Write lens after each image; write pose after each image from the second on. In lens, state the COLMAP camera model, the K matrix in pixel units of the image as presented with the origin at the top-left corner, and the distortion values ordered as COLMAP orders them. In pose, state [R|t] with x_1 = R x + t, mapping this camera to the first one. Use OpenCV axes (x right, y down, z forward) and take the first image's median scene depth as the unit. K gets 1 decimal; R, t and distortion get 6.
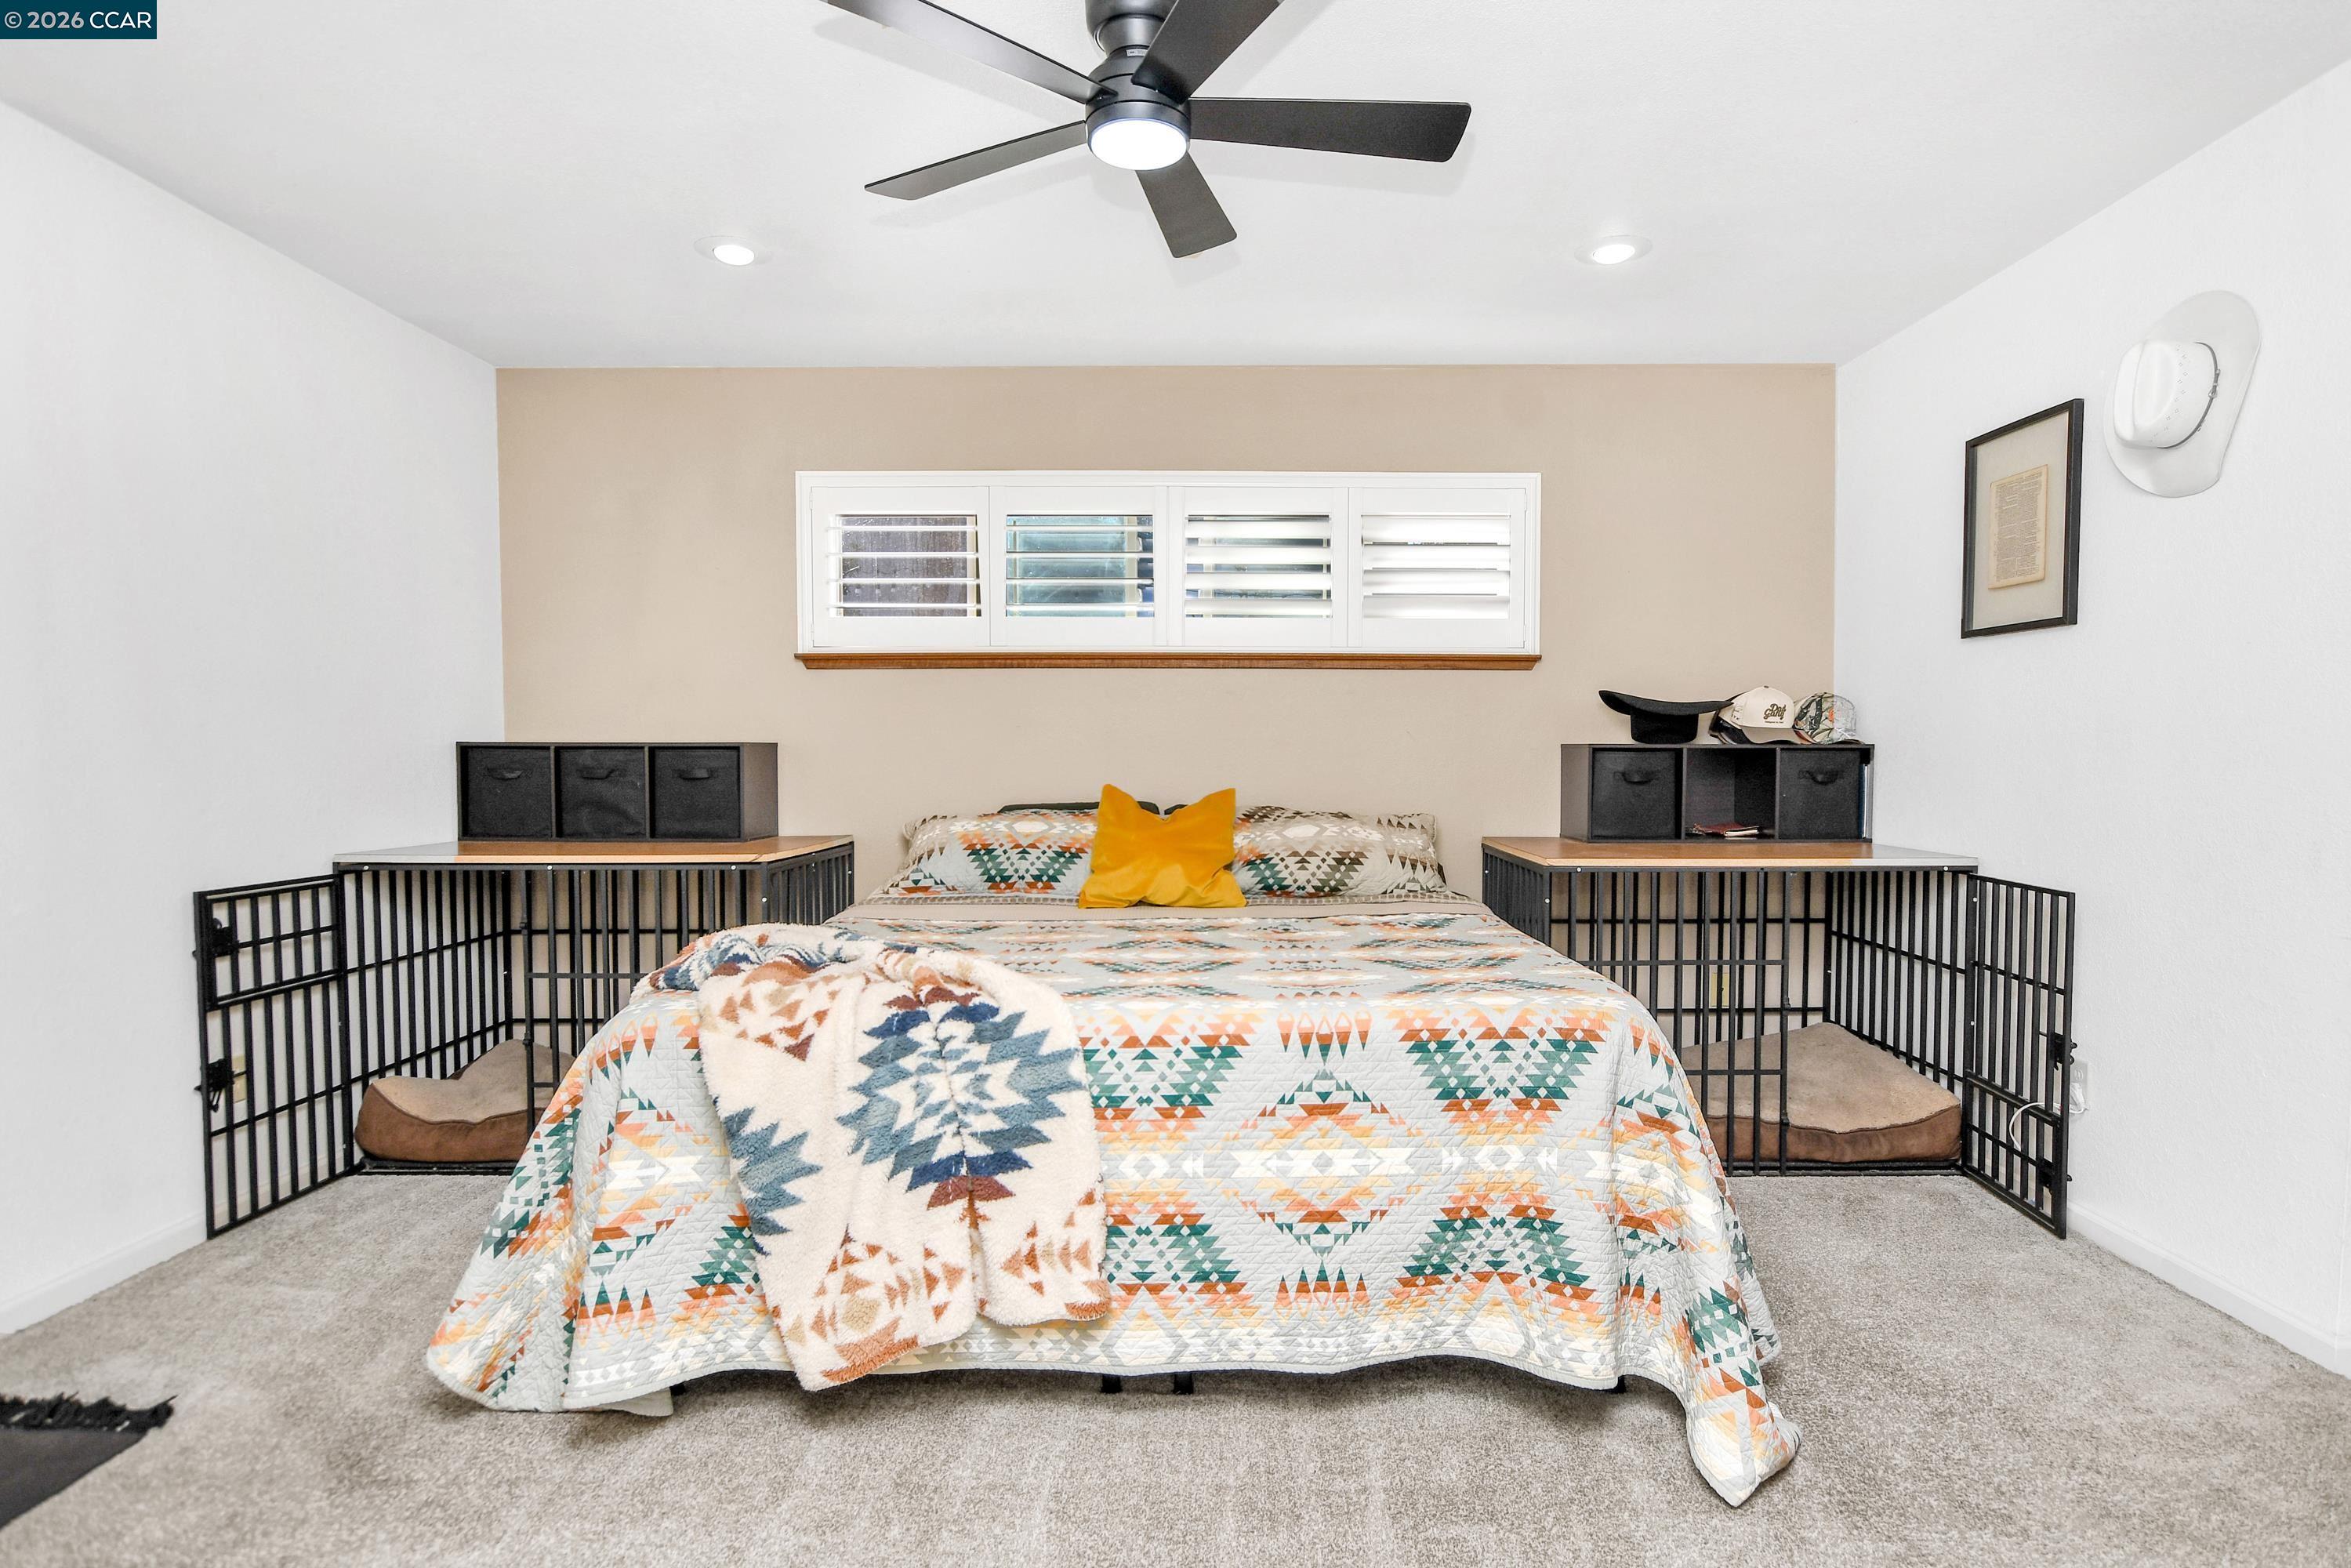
lens RADIAL K [[1303.5, 0, 1215.1], [0, 1303.5, 798.1], [0, 0, 1]] dist [-0.011399, 0.001212]
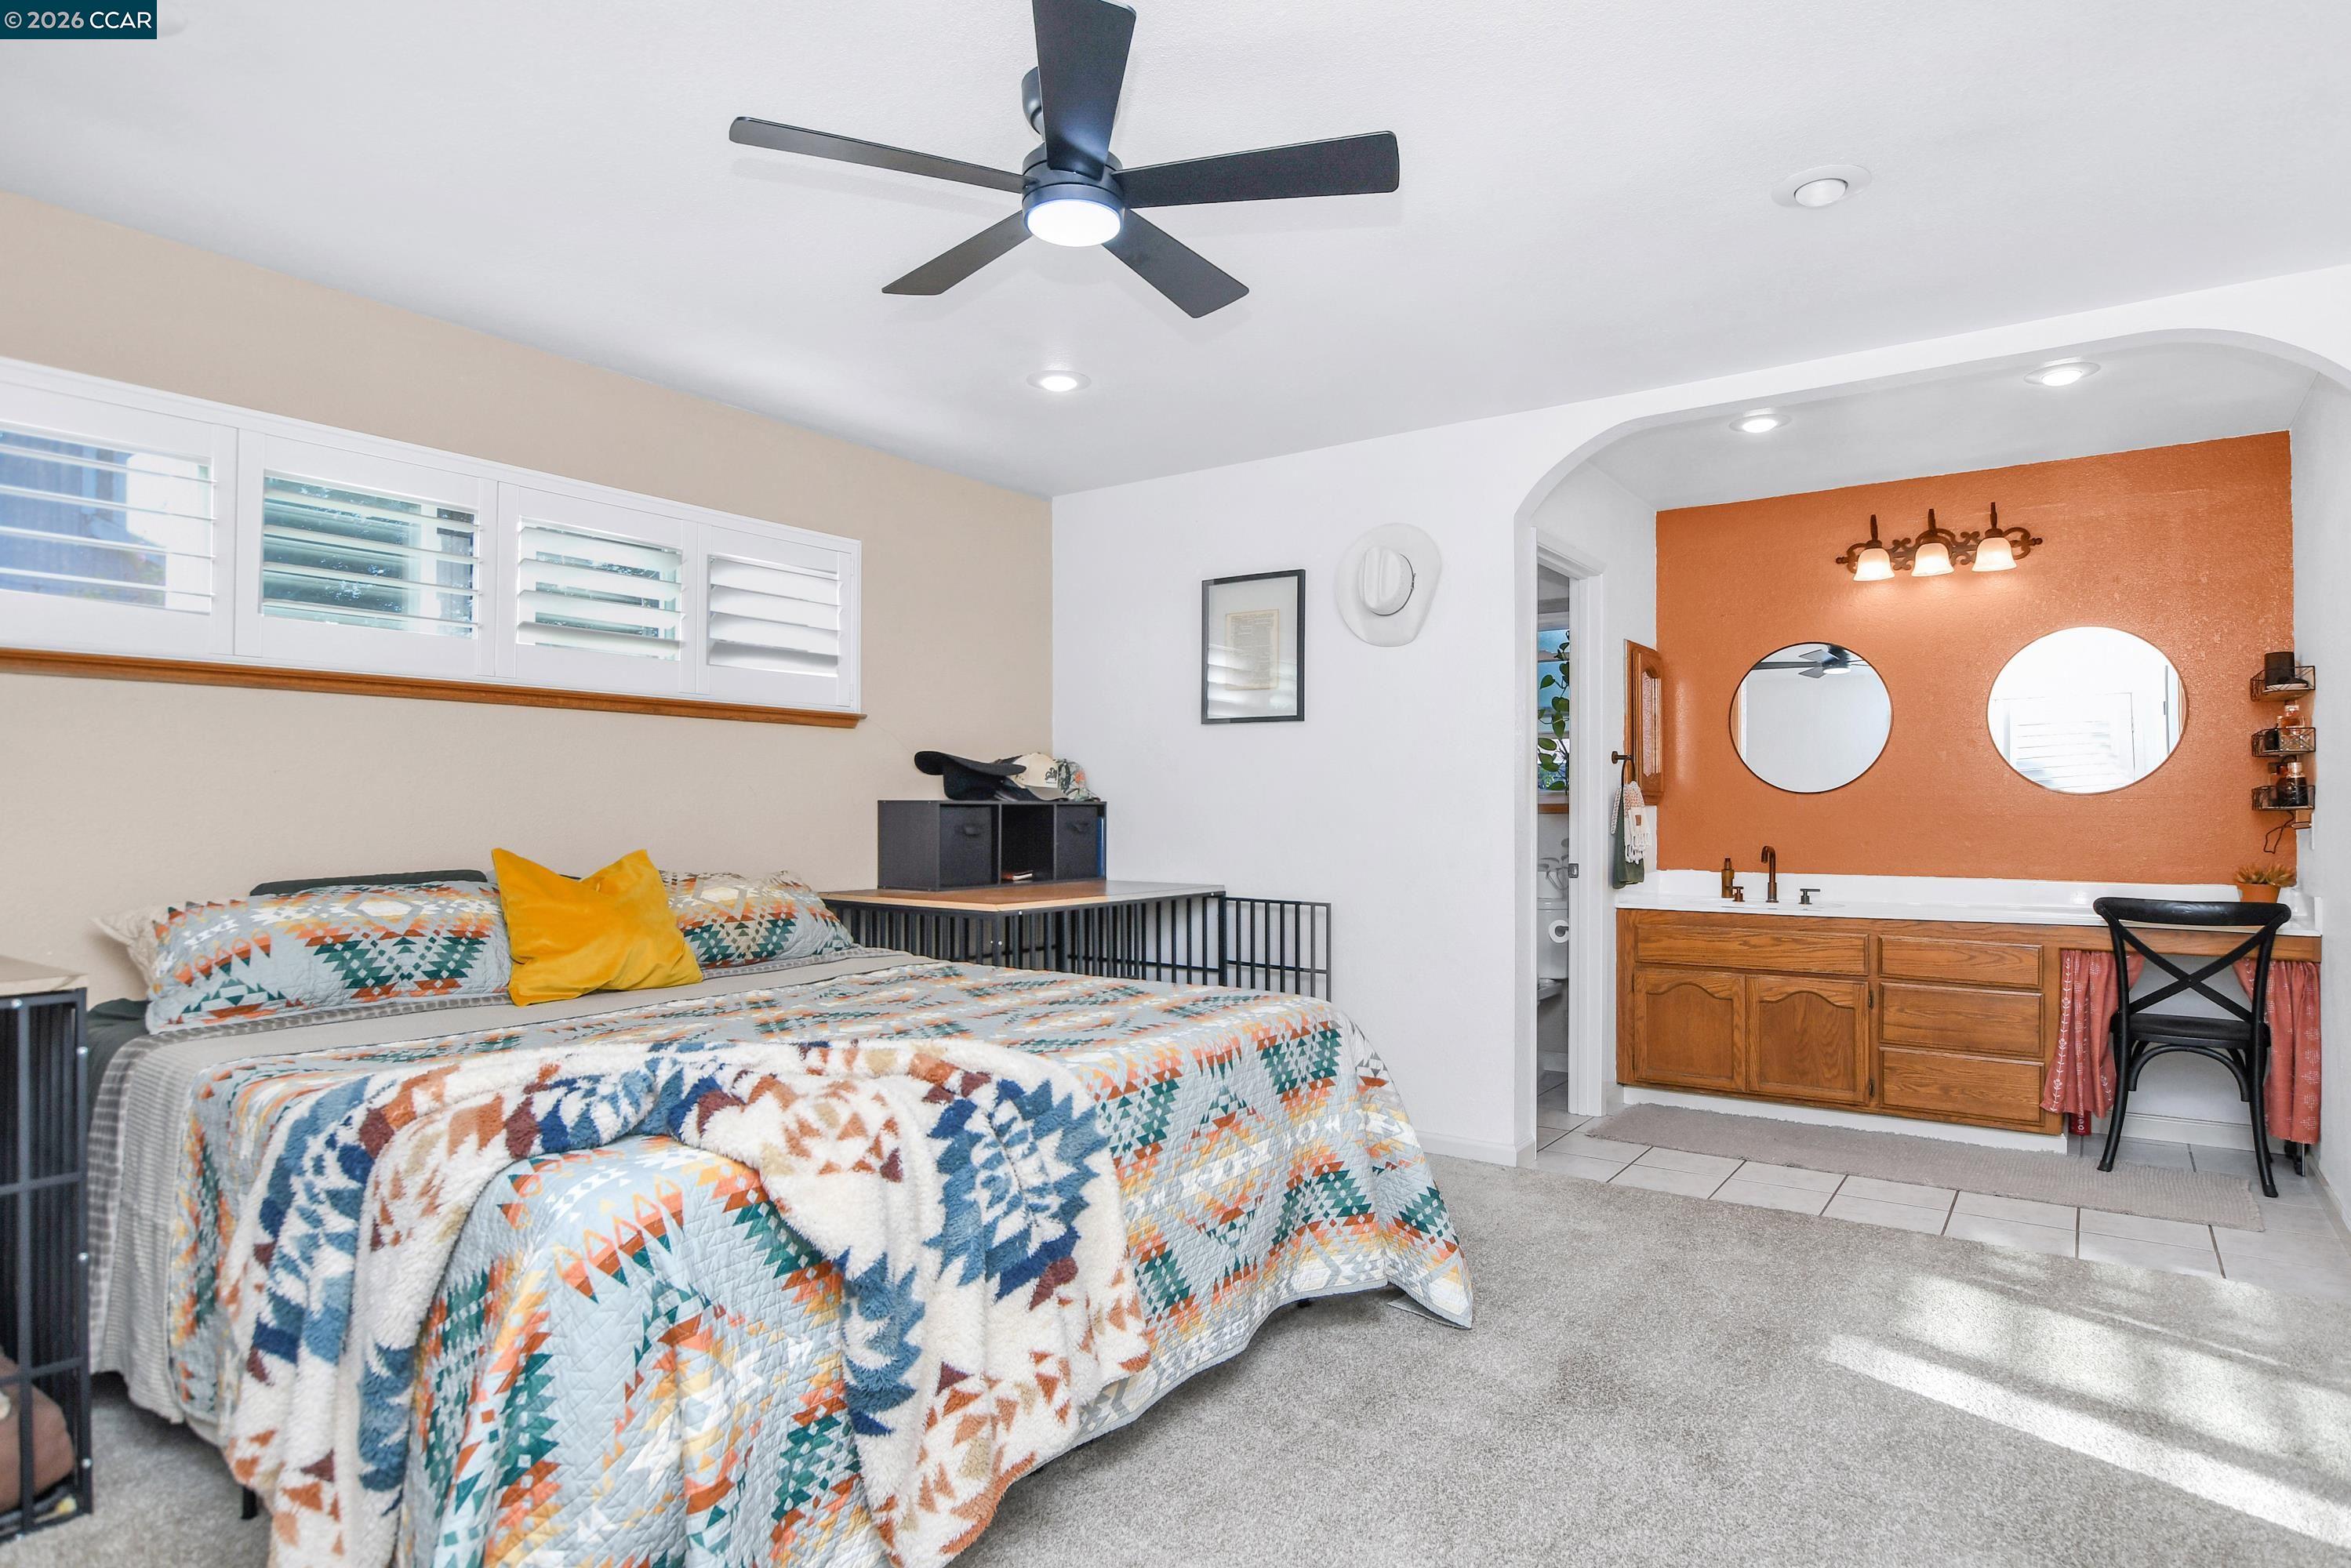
lens RADIAL K [[1303.3, 0, 1215.1], [0, 1303.3, 798.1], [0, 0, 1]] dist [-0.011399, 0.001212]
pose [[0.562059, 0.007577, 0.827062, -0.552657], [0.027482, 0.999235, -0.027830, -0.007796], [-0.826640, 0.038372, 0.561421, 0.226182]]
